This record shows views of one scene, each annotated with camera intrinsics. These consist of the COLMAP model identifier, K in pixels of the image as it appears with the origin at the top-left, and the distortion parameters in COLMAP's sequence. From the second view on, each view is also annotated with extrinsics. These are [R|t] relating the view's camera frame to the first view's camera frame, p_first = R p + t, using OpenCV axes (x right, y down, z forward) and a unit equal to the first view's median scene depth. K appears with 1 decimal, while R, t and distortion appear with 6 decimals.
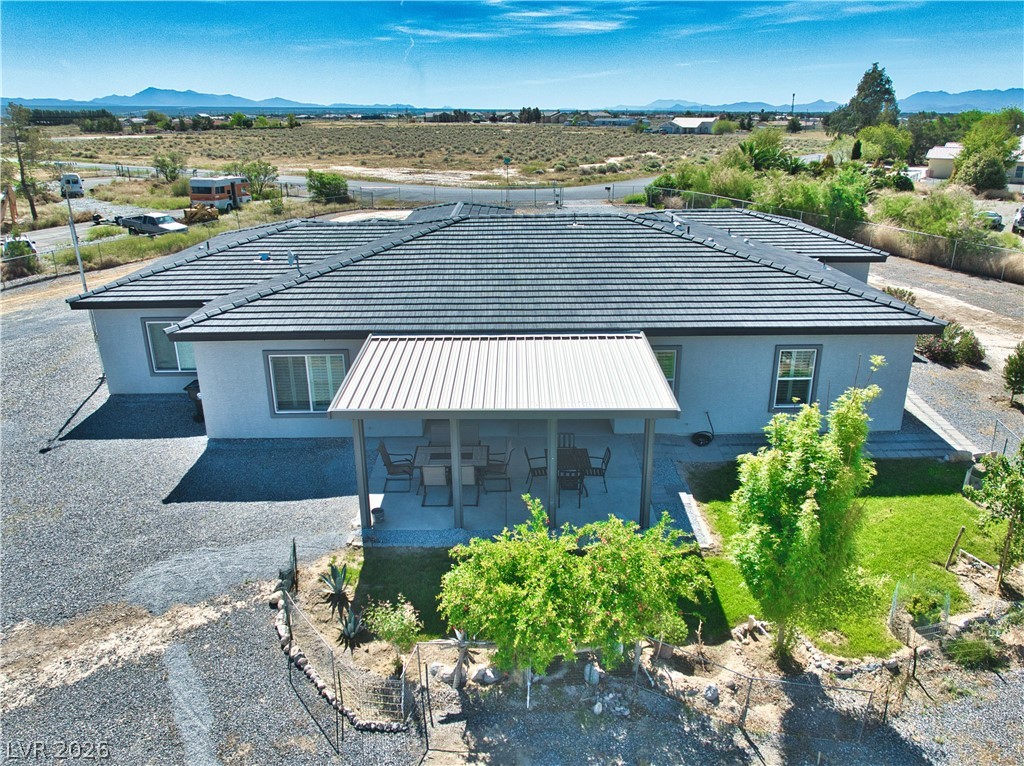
lens RADIAL K [[761.5, 0, 512.0], [0, 761.5, 383.0], [0, 0, 1]] dist [-0.054203, 0.000642]
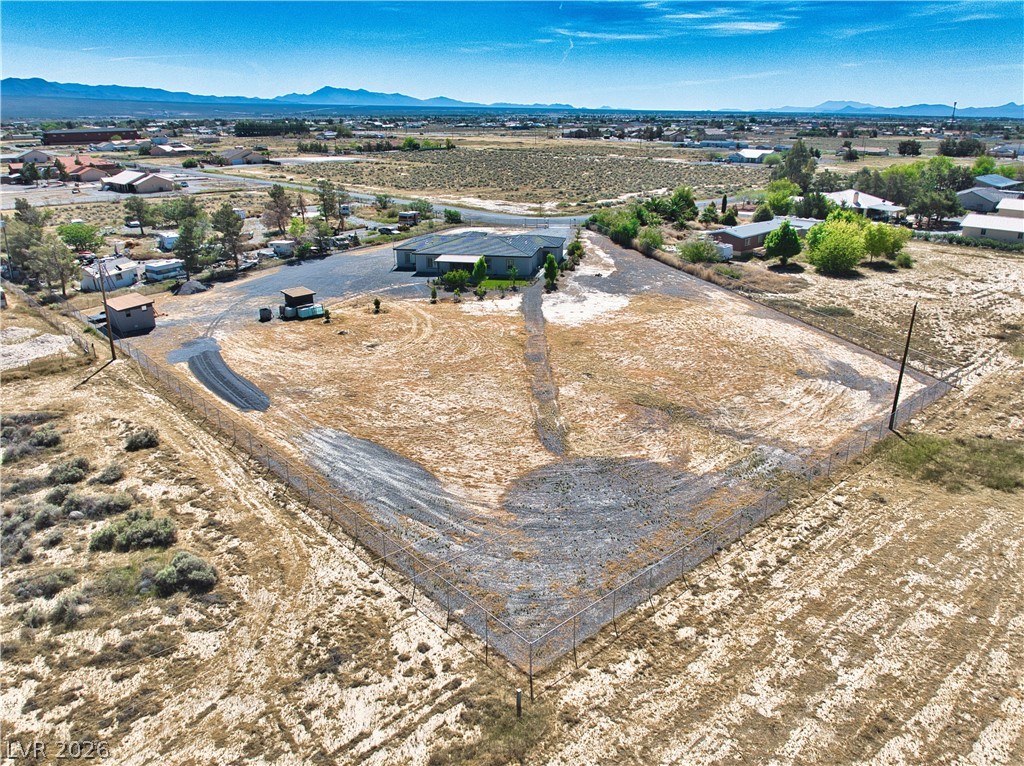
lens RADIAL K [[770.7, 0, 512.0], [0, 770.7, 383.0], [0, 0, 1]] dist [-0.048745, 0.005996]
pose [[0.980624, 0.064899, -0.184839, 0.100075], [-0.064626, 0.997881, 0.007512, 0.056067], [0.184935, 0.004579, 0.982740, -0.320185]]
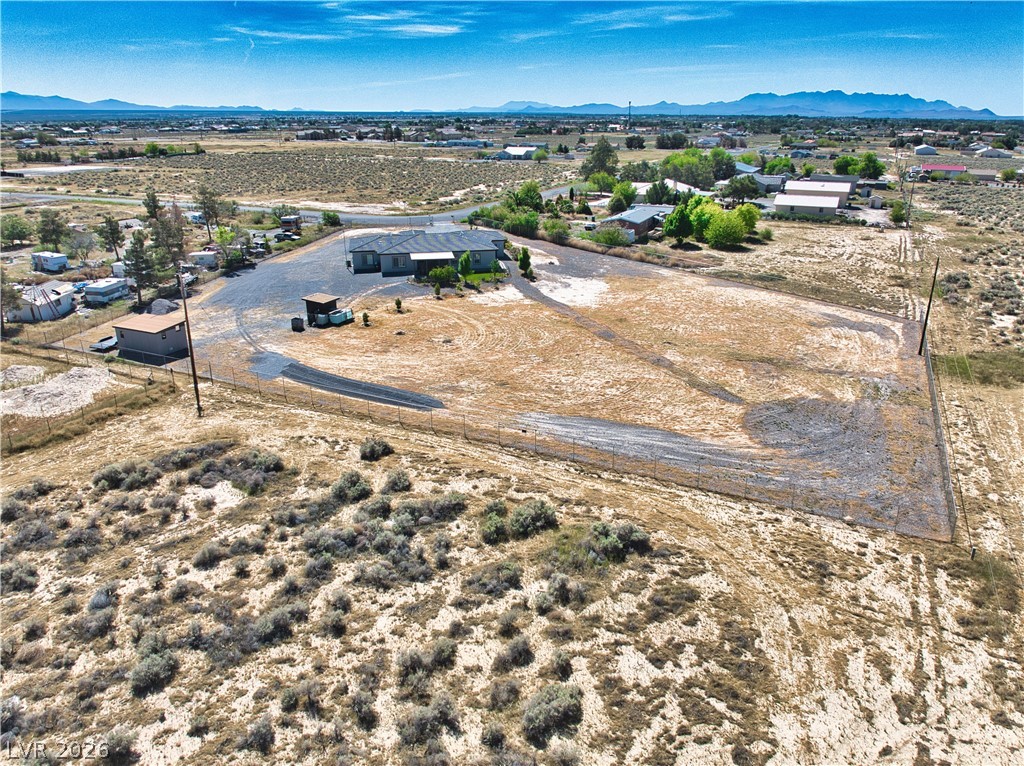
lens RADIAL K [[770.7, 0, 512.0], [0, 770.7, 383.0], [0, 0, 1]] dist [-0.048745, 0.005996]
pose [[0.981441, -0.062239, 0.181381, -0.039034], [0.062214, 0.998046, 0.005830, 0.063614], [-0.181389, 0.005562, 0.983396, -0.340480]]
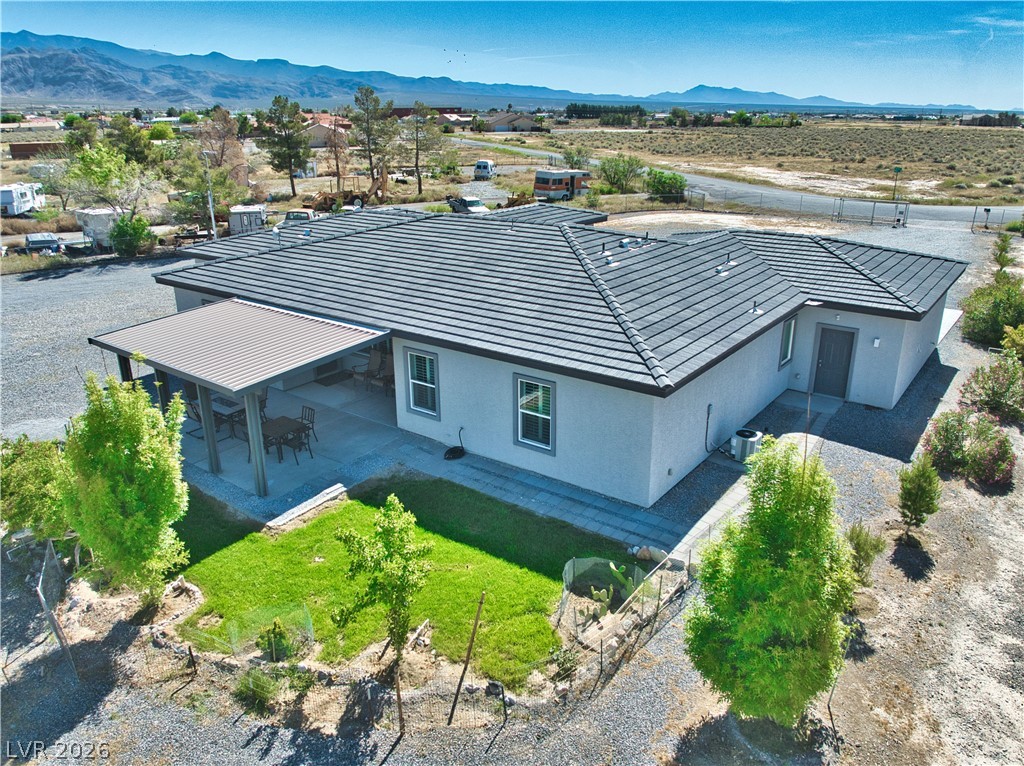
lens RADIAL K [[751.6, 0, 512.0], [0, 751.6, 383.0], [0, 0, 1]] dist [-0.043030, 0.001207]
pose [[0.788873, 0.206775, -0.578726, 0.056210], [-0.203301, 0.976483, 0.071766, -0.006549], [0.579955, 0.061041, 0.812358, 0.016073]]
